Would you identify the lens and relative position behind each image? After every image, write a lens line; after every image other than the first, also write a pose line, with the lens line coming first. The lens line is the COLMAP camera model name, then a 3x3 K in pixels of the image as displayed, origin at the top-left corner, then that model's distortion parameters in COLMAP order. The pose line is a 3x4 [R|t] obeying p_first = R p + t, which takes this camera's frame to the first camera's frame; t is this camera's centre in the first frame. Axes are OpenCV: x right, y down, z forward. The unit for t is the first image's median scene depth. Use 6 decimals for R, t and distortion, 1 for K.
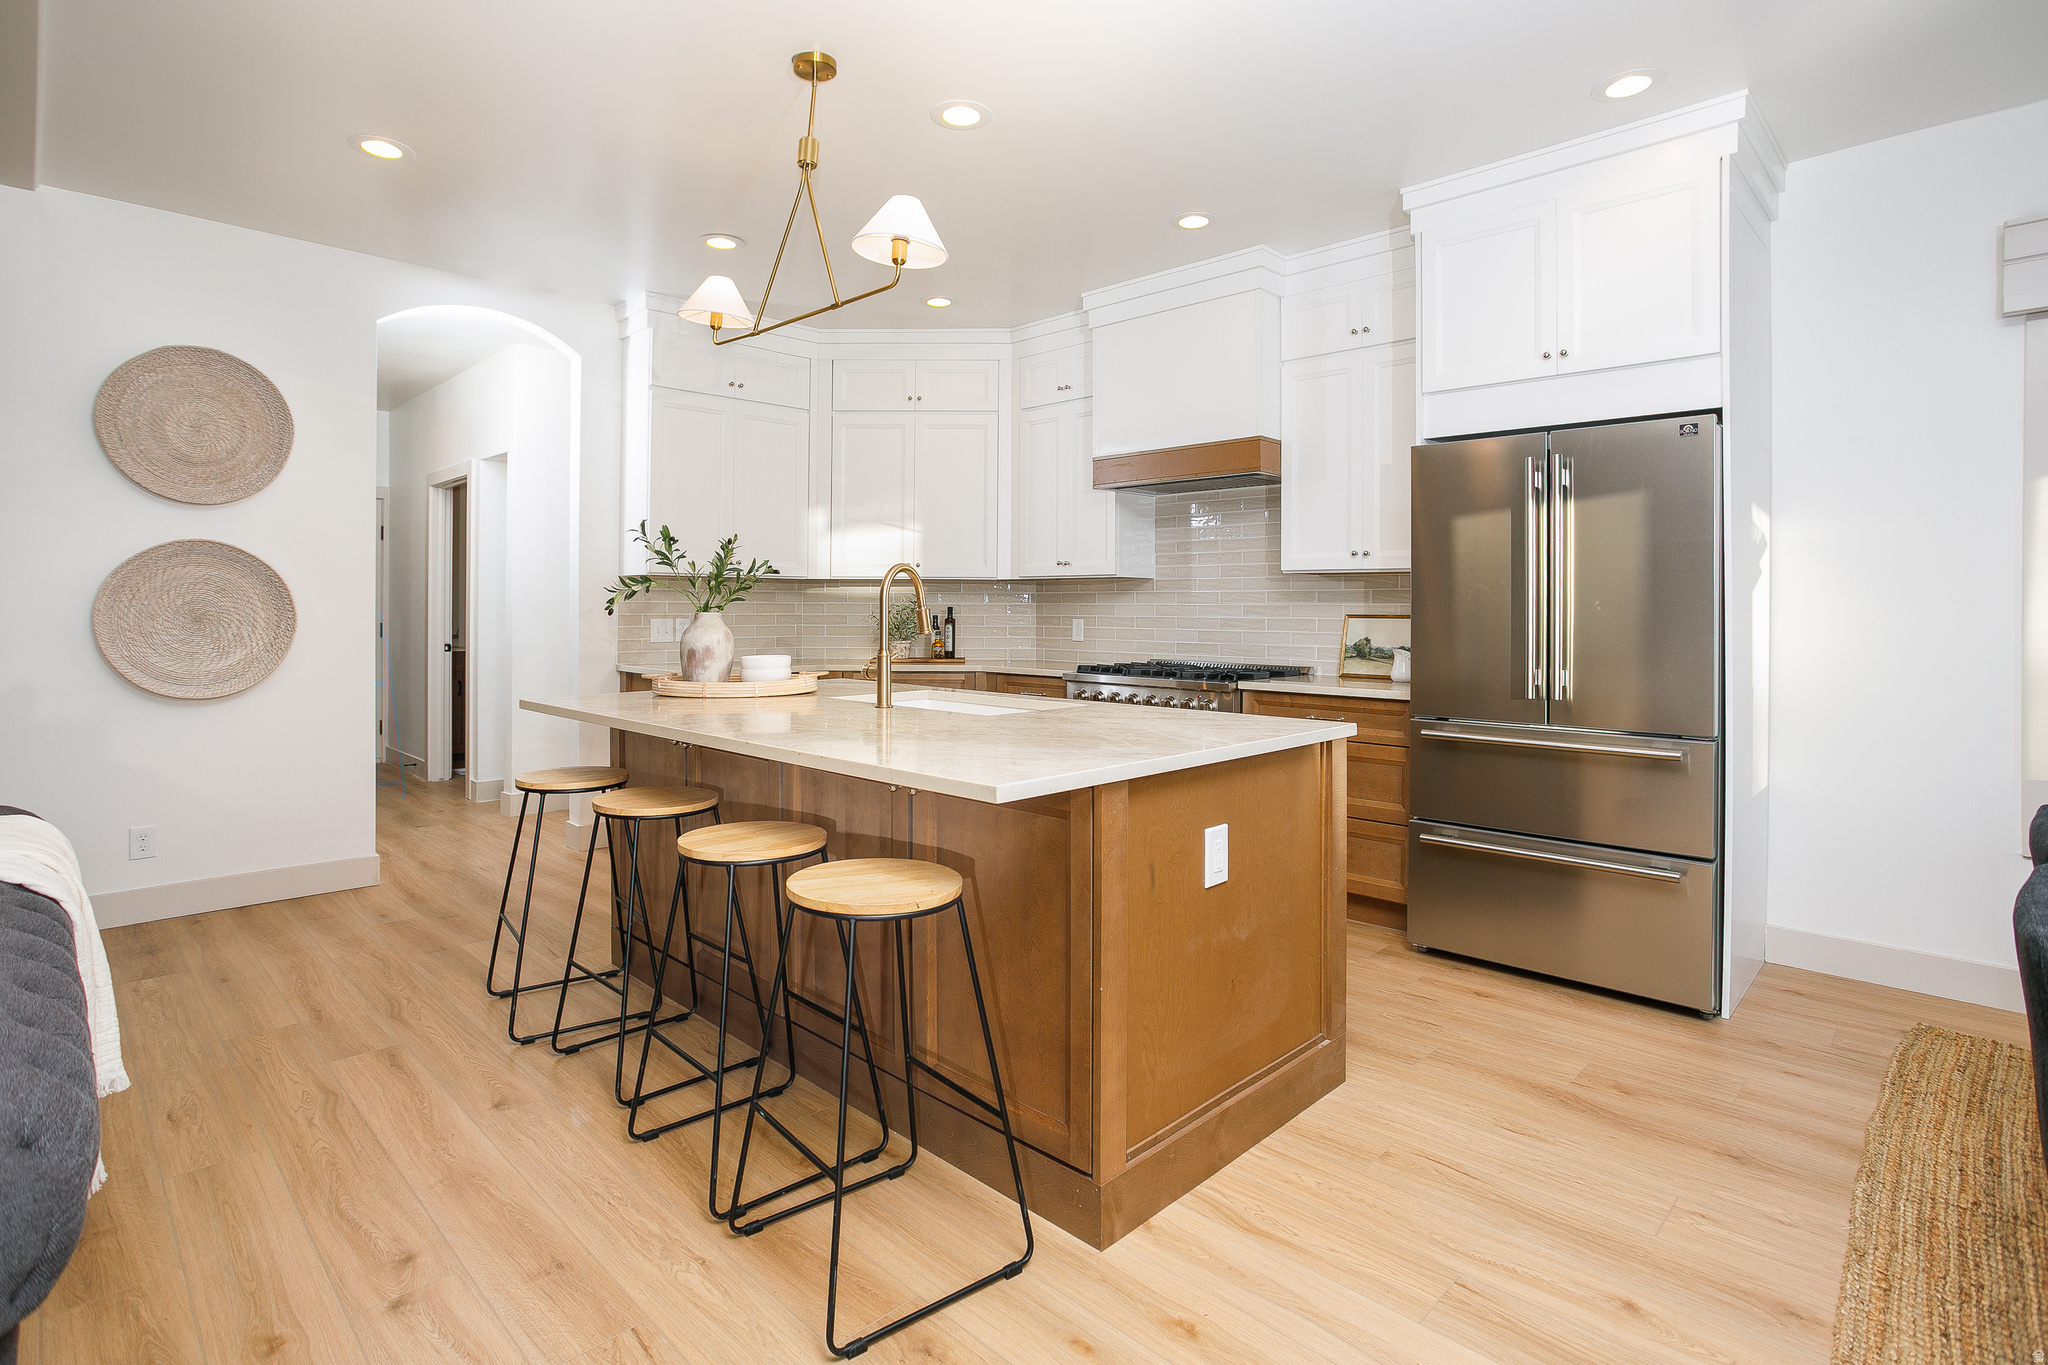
lens RADIAL K [[1001.8, 0, 992.0], [0, 1001.8, 606.9], [0, 0, 1]] dist [-0.005642, 0.000195]
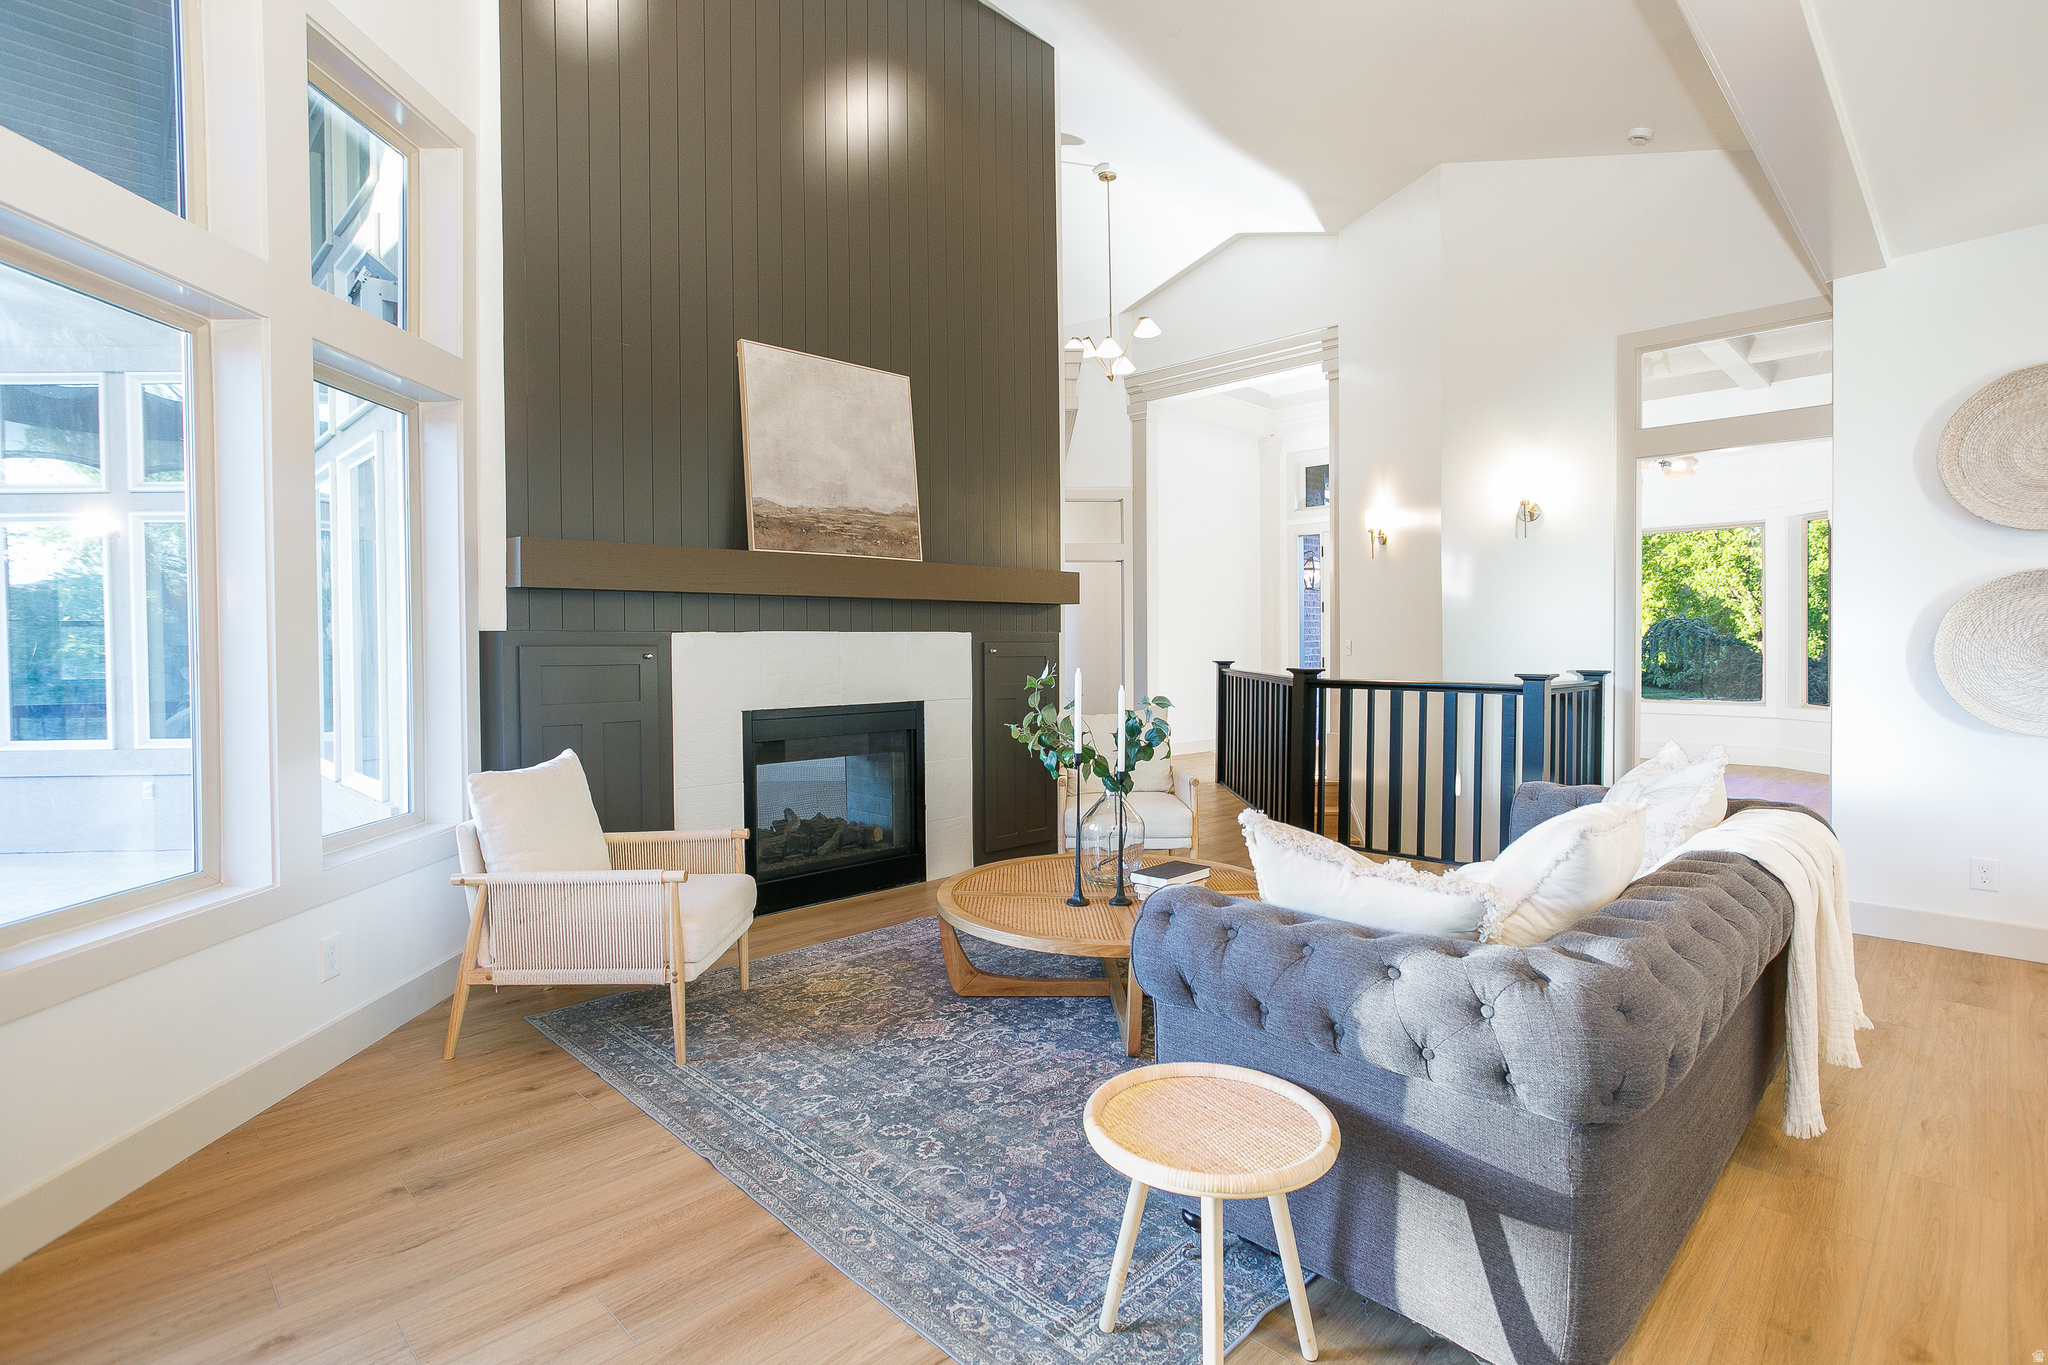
lens RADIAL K [[1001.8, 0, 1025.7], [0, 1001.8, 673.1], [0, 0, 1]] dist [-0.005642, 0.000195]
pose [[-0.009695, 0.027686, -0.999570, 0.180764], [0.003793, 0.999610, 0.027650, 0.001908], [0.999946, -0.003523, -0.009796, 0.051520]]
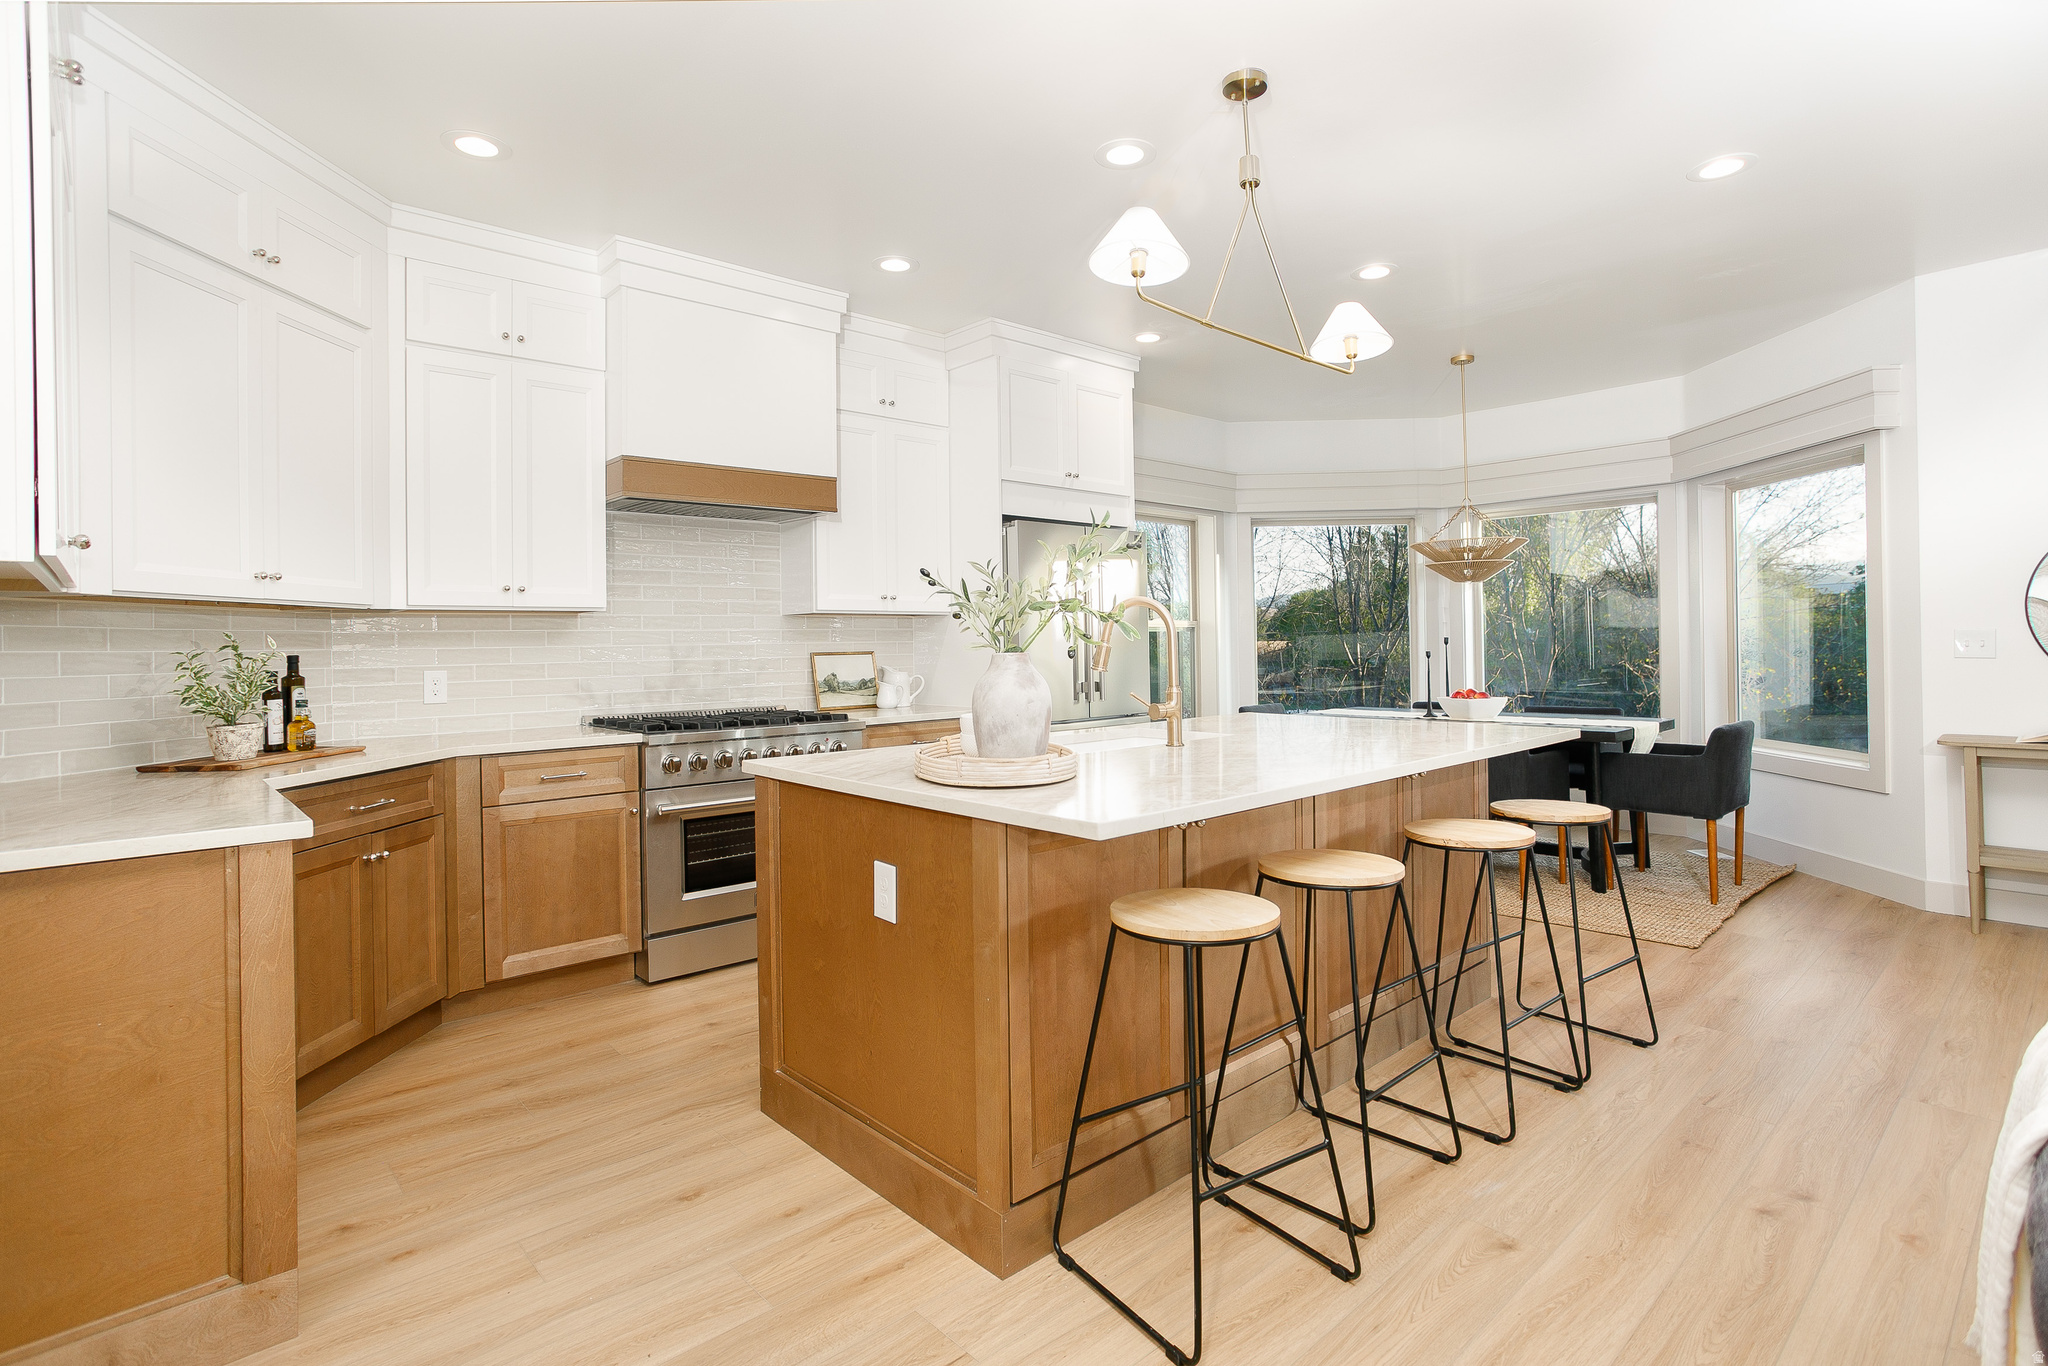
lens RADIAL K [[1001.8, 0, 1008.9], [0, 1001.8, 640.1], [0, 0, 1]] dist [-0.005642, 0.000195]
pose [[0.041554, 0.000211, 0.999136, -1.179517], [0.015688, 0.999877, -0.000864, -0.003936], [-0.999013, 0.015710, 0.041545, 1.212876]]
